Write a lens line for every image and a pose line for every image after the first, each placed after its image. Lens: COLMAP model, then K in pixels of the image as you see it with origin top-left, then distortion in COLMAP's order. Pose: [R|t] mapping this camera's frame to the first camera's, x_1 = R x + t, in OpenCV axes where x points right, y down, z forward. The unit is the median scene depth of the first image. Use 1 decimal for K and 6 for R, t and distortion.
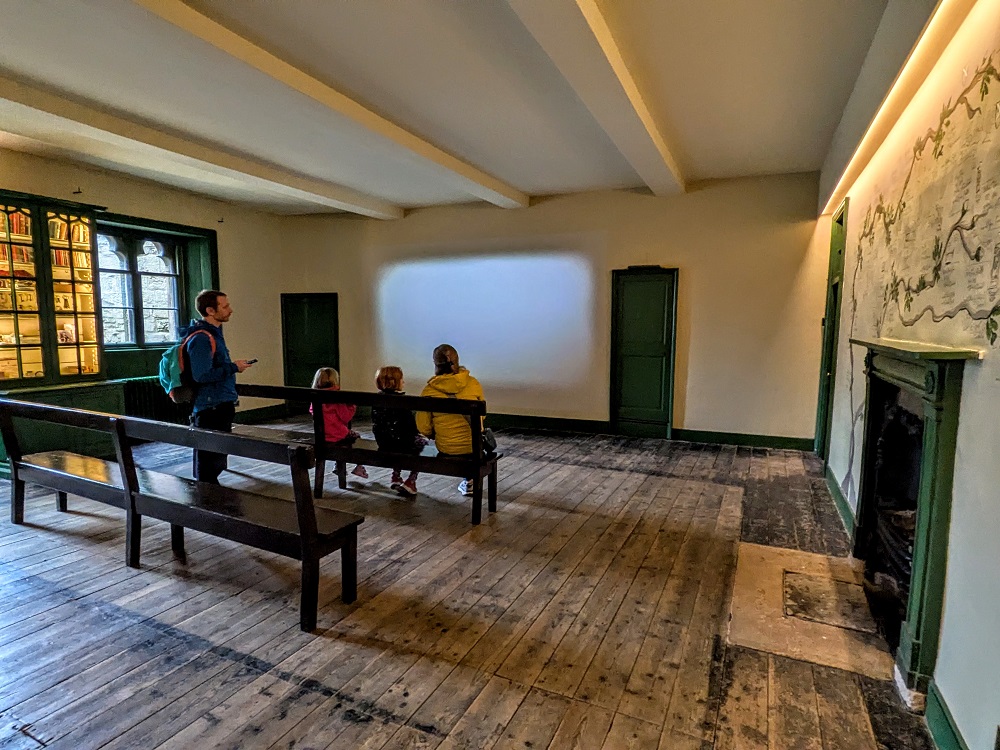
lens RADIAL K [[543.2, 0, 498.0], [0, 543.2, 379.1], [0, 0, 1]] dist [0.000353, -0.000387]
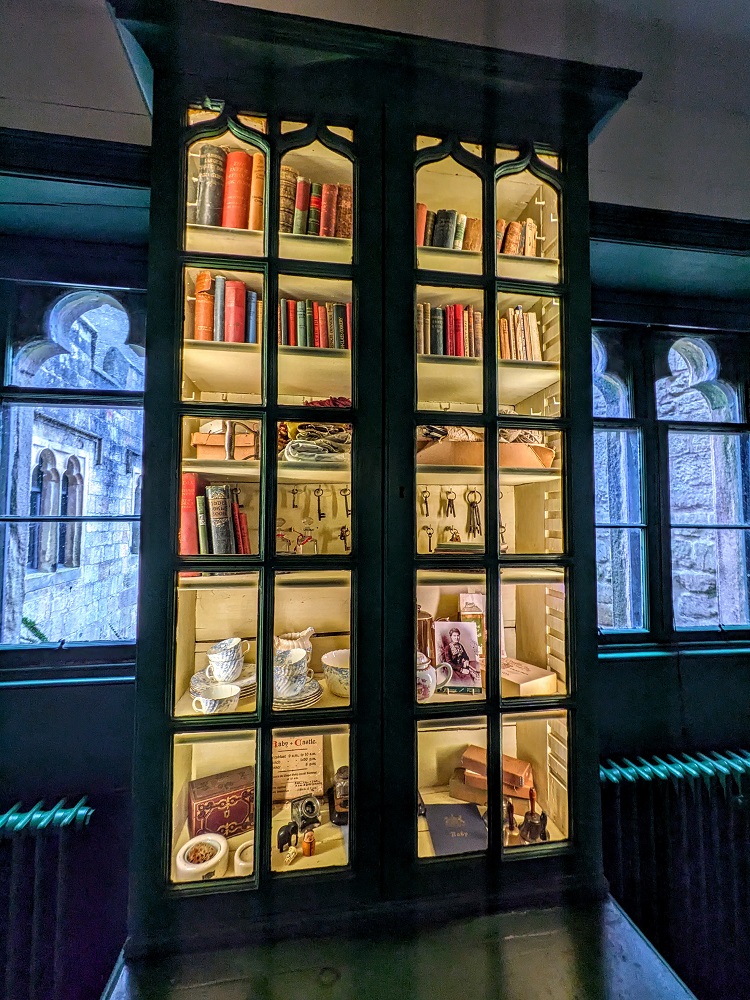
lens RADIAL K [[395.6, 0, 374.0], [0, 395.6, 503.7], [0, 0, 1]] dist [0.002930, 0.000112]
pose [[0.550295, -0.049403, -0.833507, -0.673079], [-0.089044, 0.989083, -0.117413, -0.121836], [0.830208, 0.138831, 0.539889, 0.875058]]
